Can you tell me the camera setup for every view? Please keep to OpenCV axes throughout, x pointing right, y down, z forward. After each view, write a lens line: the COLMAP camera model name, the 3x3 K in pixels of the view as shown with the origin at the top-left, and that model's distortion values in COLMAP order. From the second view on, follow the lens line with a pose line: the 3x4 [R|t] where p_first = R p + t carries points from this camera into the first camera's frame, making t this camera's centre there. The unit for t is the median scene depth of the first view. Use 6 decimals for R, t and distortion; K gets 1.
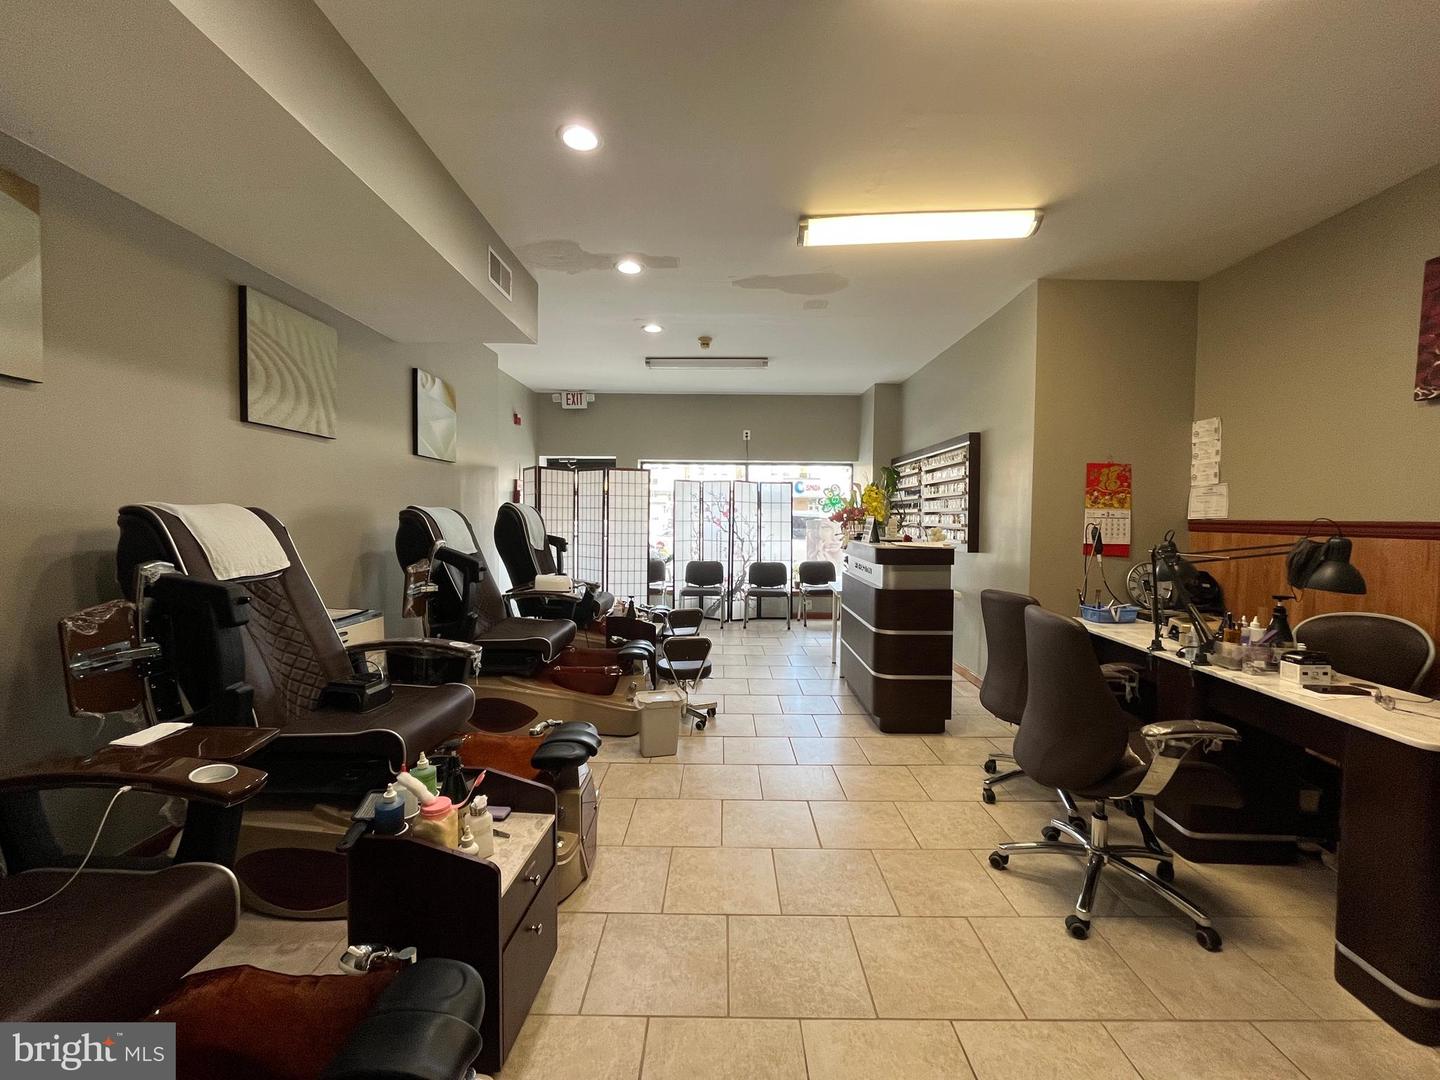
lens RADIAL K [[579.1, 0, 721.8], [0, 579.1, 542.5], [0, 0, 1]] dist [-0.001963, -0.000816]
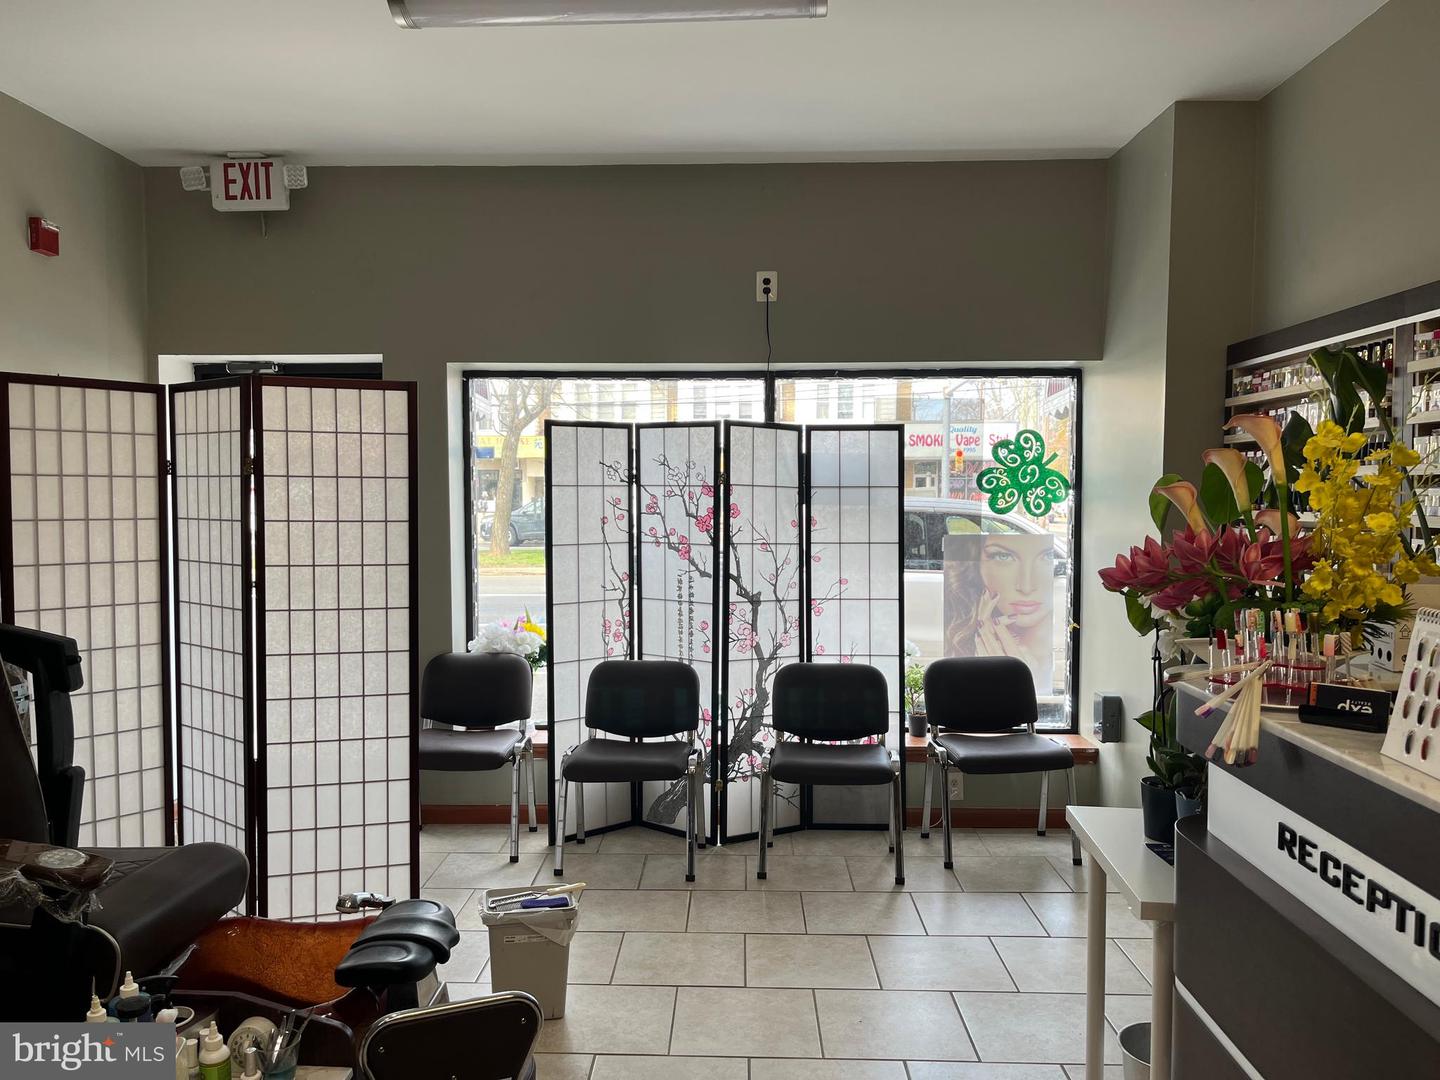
lens RADIAL K [[1092.6, 0, 715.5], [0, 1092.6, 537.4], [0, 0, 1]] dist [0.052379, -0.057229]
pose [[0.999575, -0.006687, -0.028366, 0.030926], [0.006687, 0.999978, -0.000075, -0.039724], [0.028366, -0.000115, 0.999598, 0.364161]]
